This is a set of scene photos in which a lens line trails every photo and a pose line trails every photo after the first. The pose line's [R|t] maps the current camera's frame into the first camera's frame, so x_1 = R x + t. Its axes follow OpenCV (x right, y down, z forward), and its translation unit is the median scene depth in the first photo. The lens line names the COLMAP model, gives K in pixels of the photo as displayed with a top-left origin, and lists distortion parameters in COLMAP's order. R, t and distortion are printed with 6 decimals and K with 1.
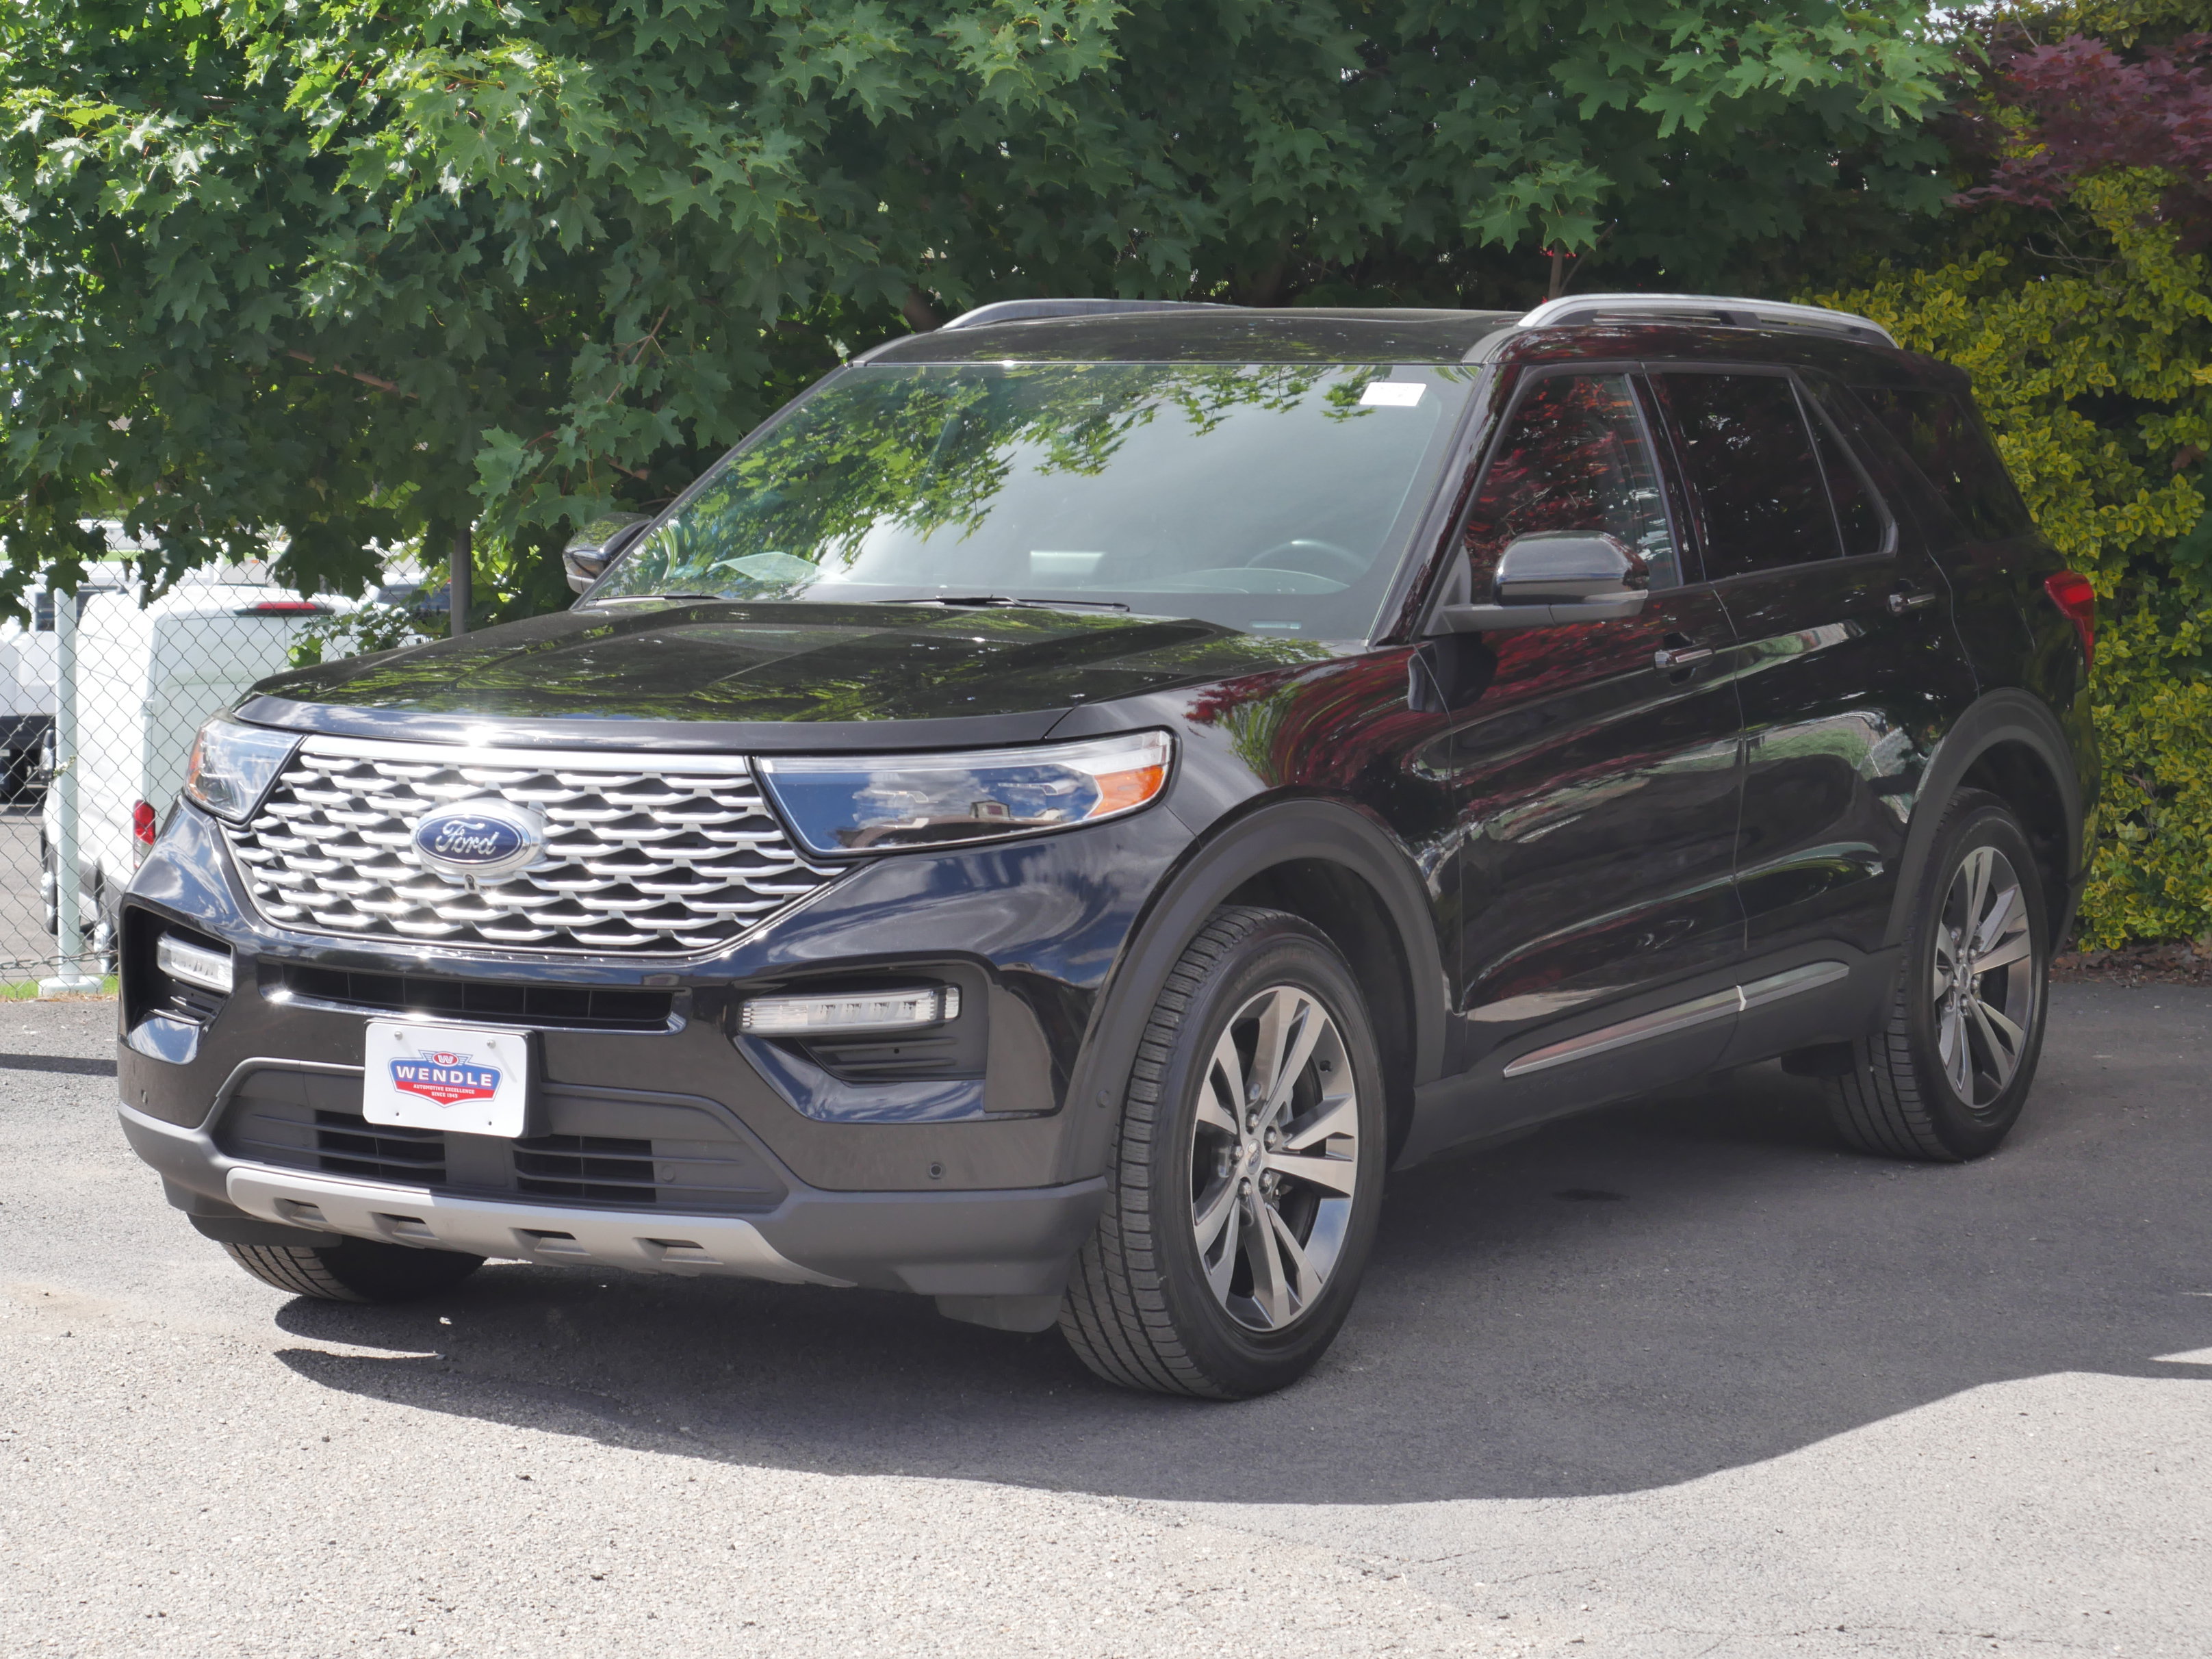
lens RADIAL K [[3752.2, 0, 1106.0], [0, 3752.2, 829.5], [0, 0, 1]] dist [0.063822, -0.066107]
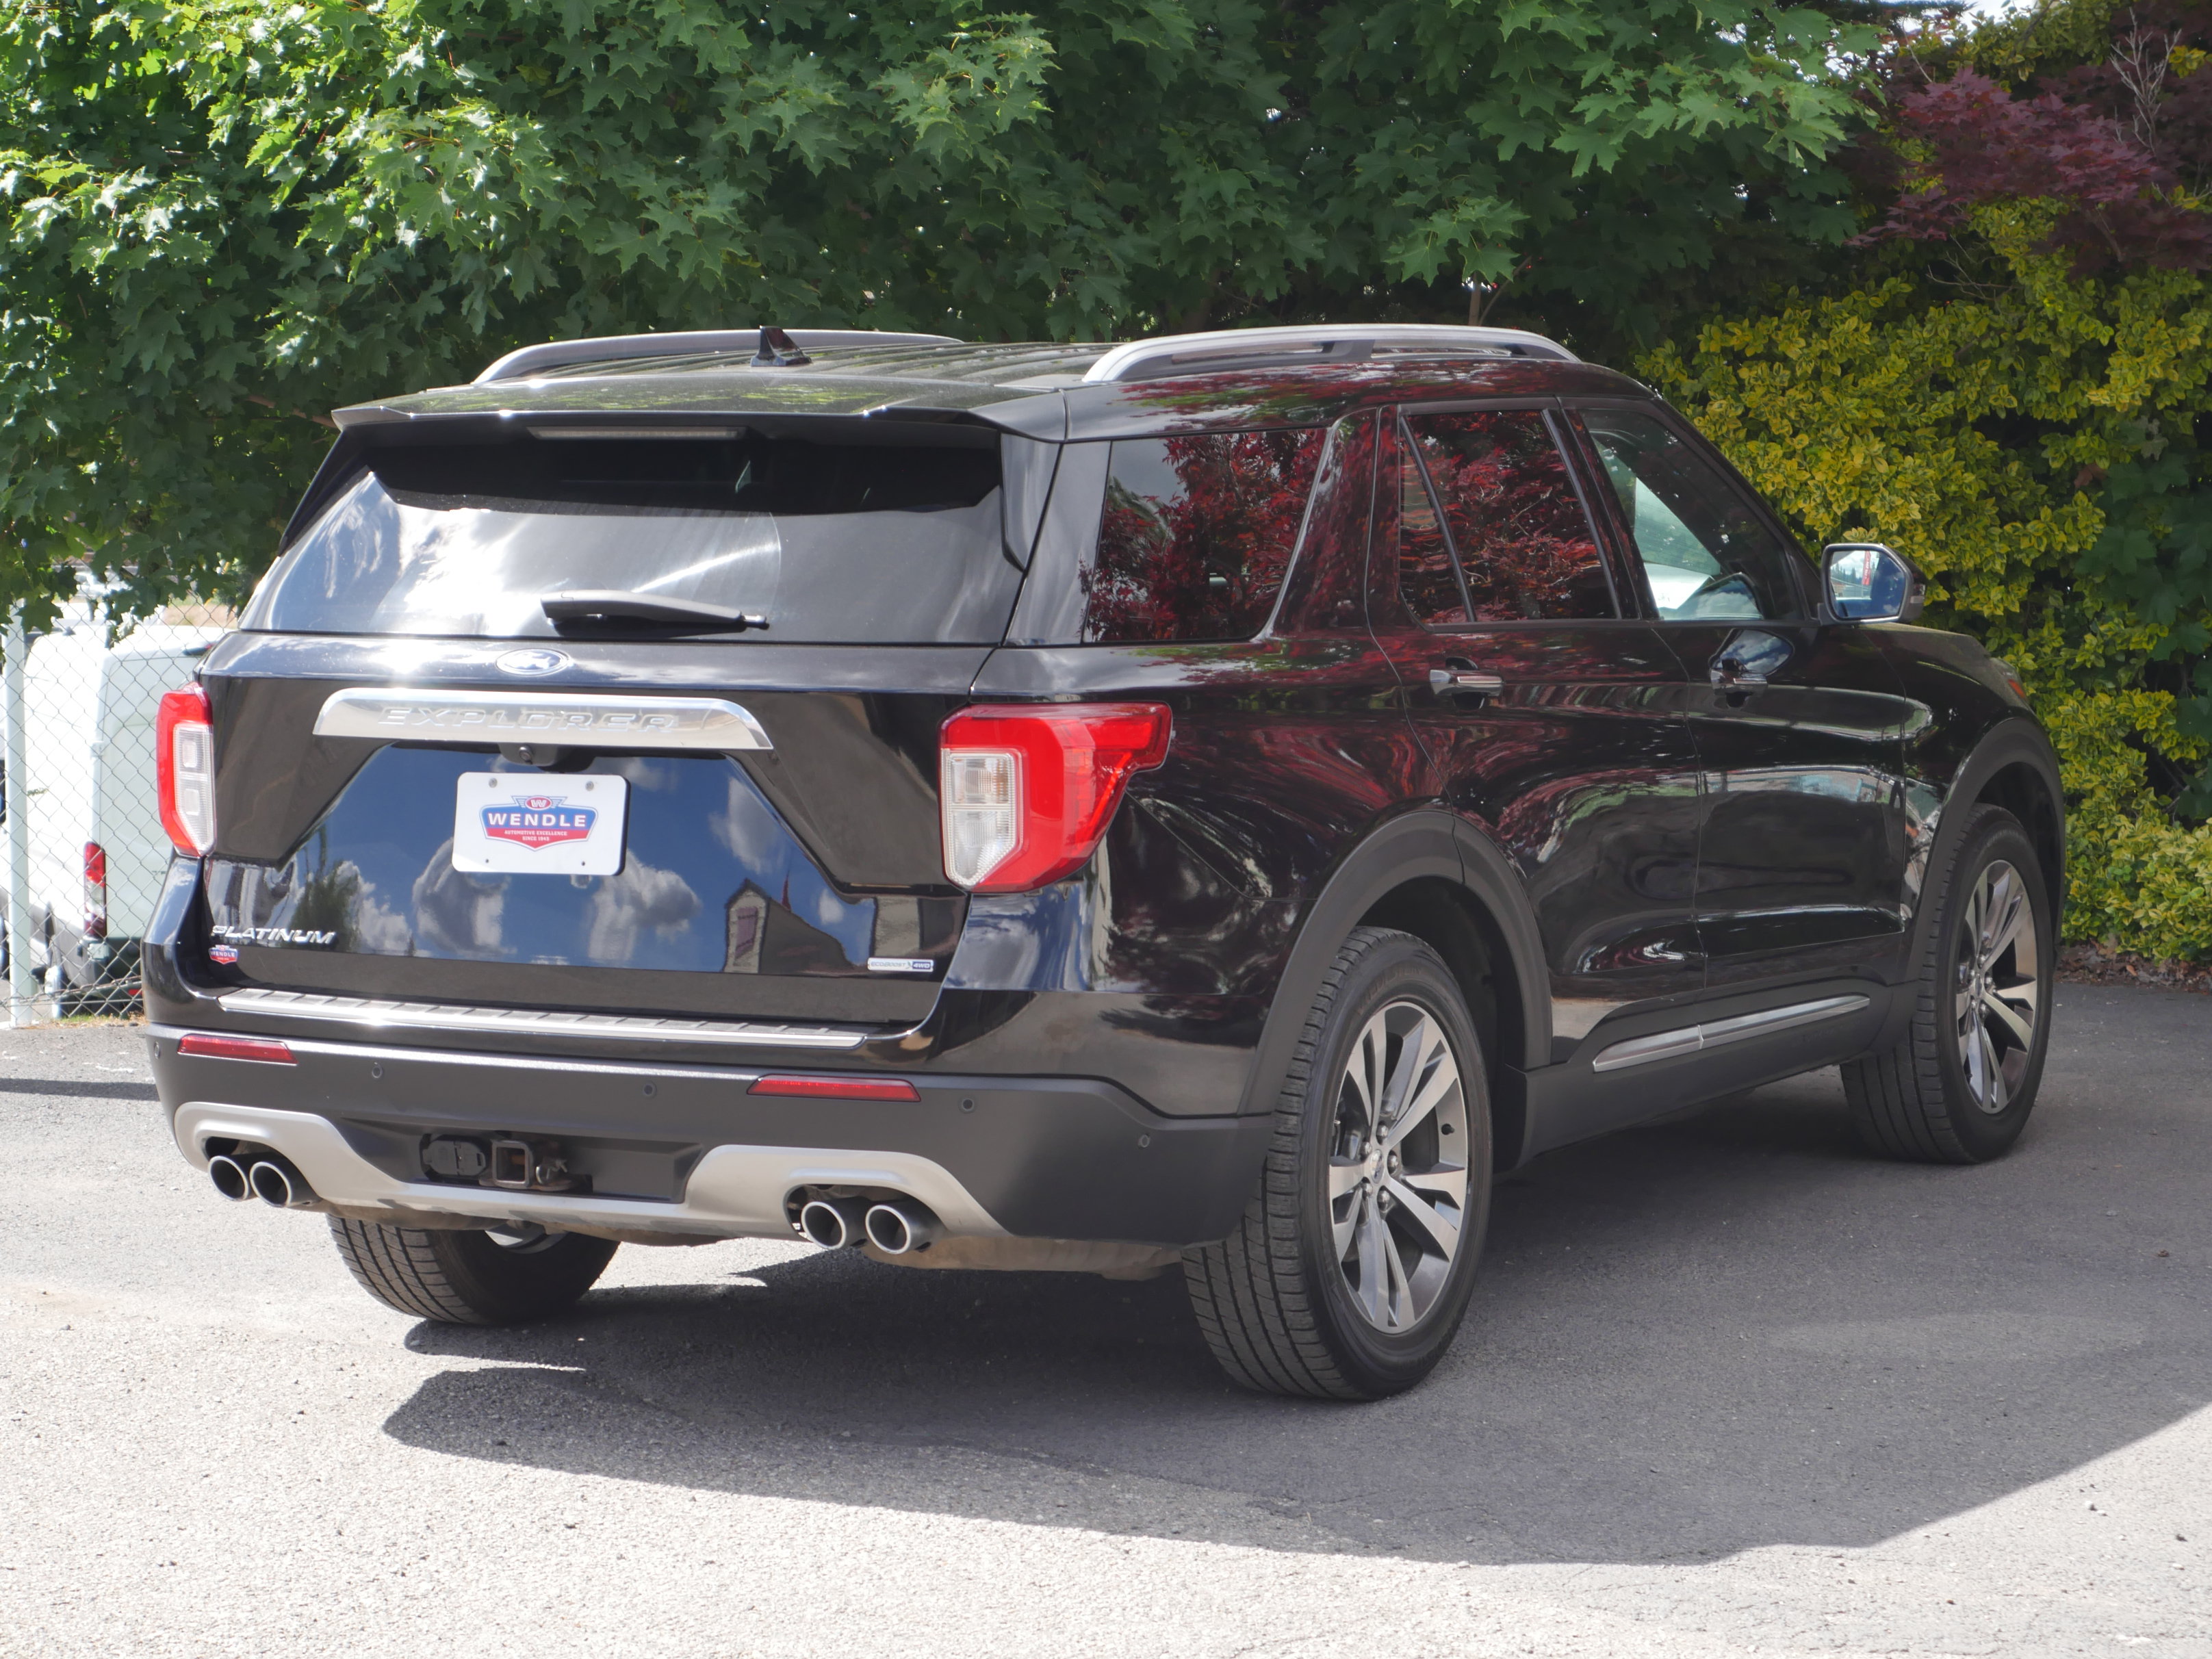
lens RADIAL K [[5181.4, 0, 1106.0], [0, 5181.4, 829.5], [0, 0, 1]] dist [0.035631, 0.886597]
pose [[0.999810, -0.012881, -0.014629, 0.037562], [0.012513, 0.999609, -0.025004, 0.030620], [0.014945, 0.024816, 0.999580, -0.425134]]
